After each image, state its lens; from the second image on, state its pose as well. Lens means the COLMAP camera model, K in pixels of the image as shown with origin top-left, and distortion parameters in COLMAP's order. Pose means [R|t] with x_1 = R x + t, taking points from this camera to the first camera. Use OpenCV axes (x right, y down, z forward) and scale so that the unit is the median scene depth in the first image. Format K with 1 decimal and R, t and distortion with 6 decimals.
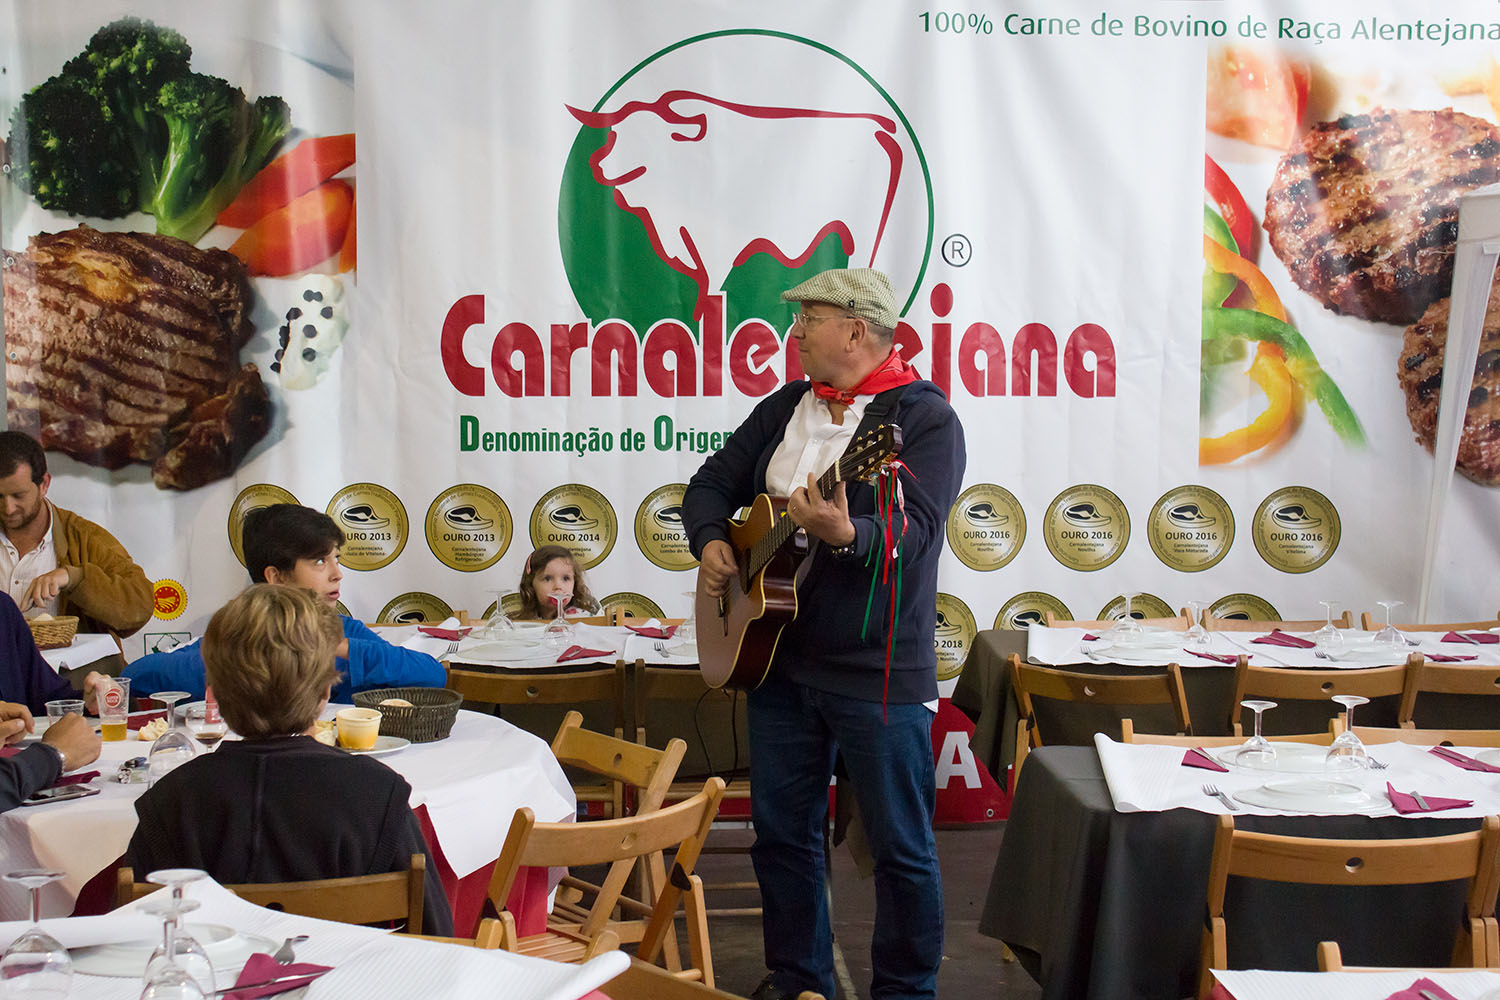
lens RADIAL K [[1168.8, 0, 706.7], [0, 1168.8, 448.2], [0, 0, 1]] dist [0.004006, -0.016083]
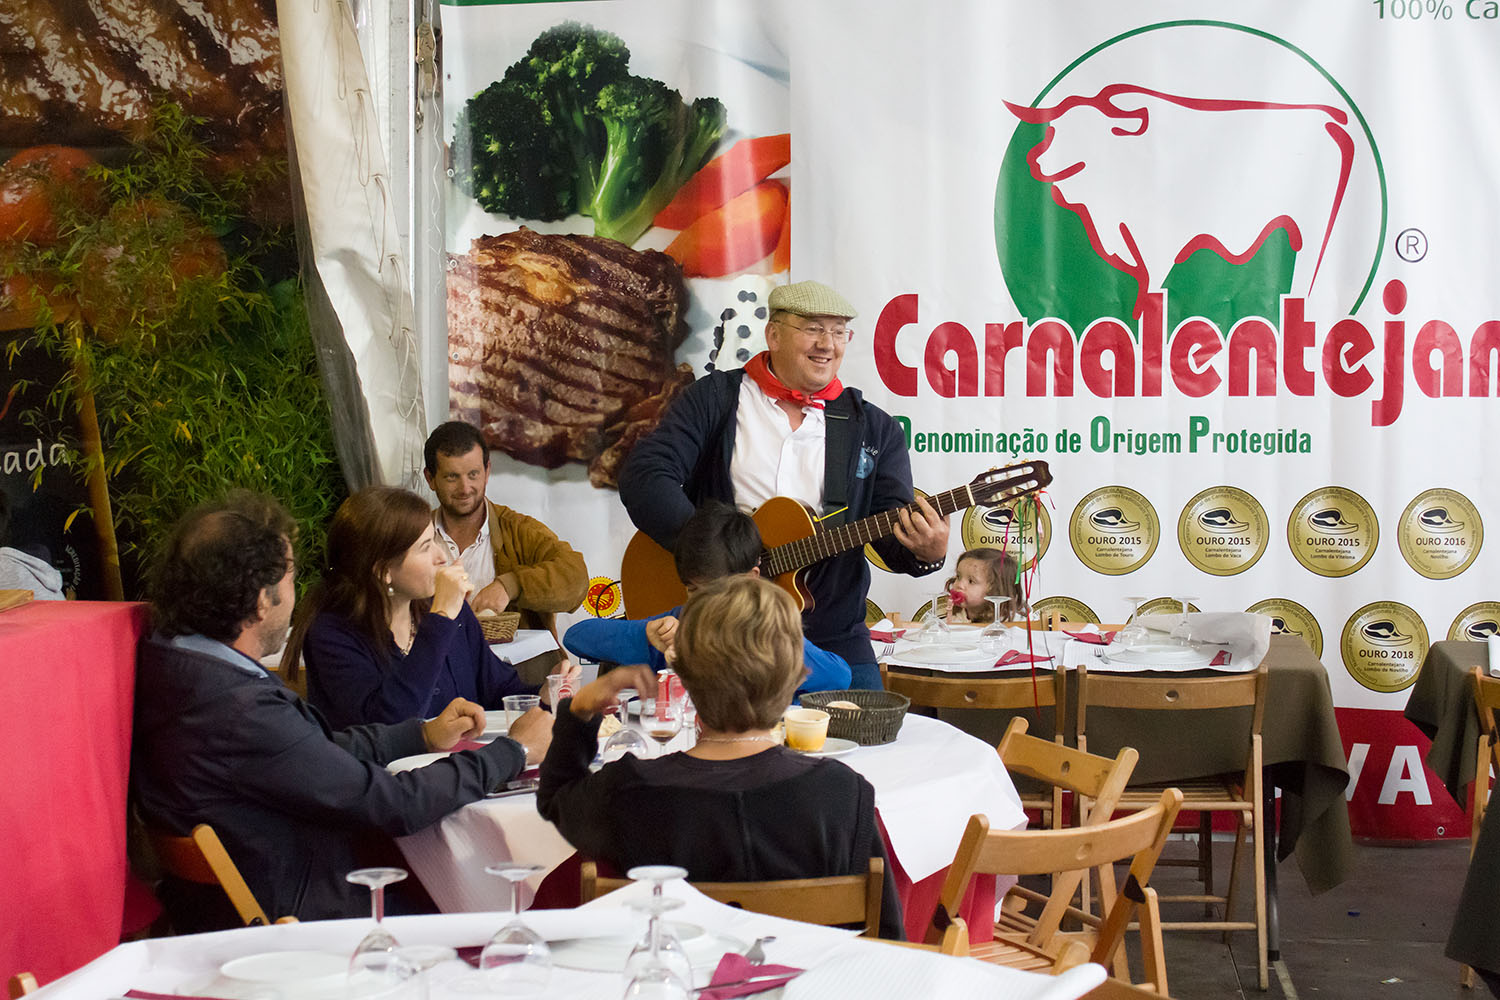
lens RADIAL K [[1168.8, 0, 745.4], [0, 1168.8, 447.7], [0, 0, 1]] dist [0.004006, -0.016083]
pose [[0.997056, 0.004199, -0.076568, -0.259562], [-0.004215, 0.999991, -0.000051, -0.000419], [0.076567, 0.000374, 0.997064, 0.001166]]
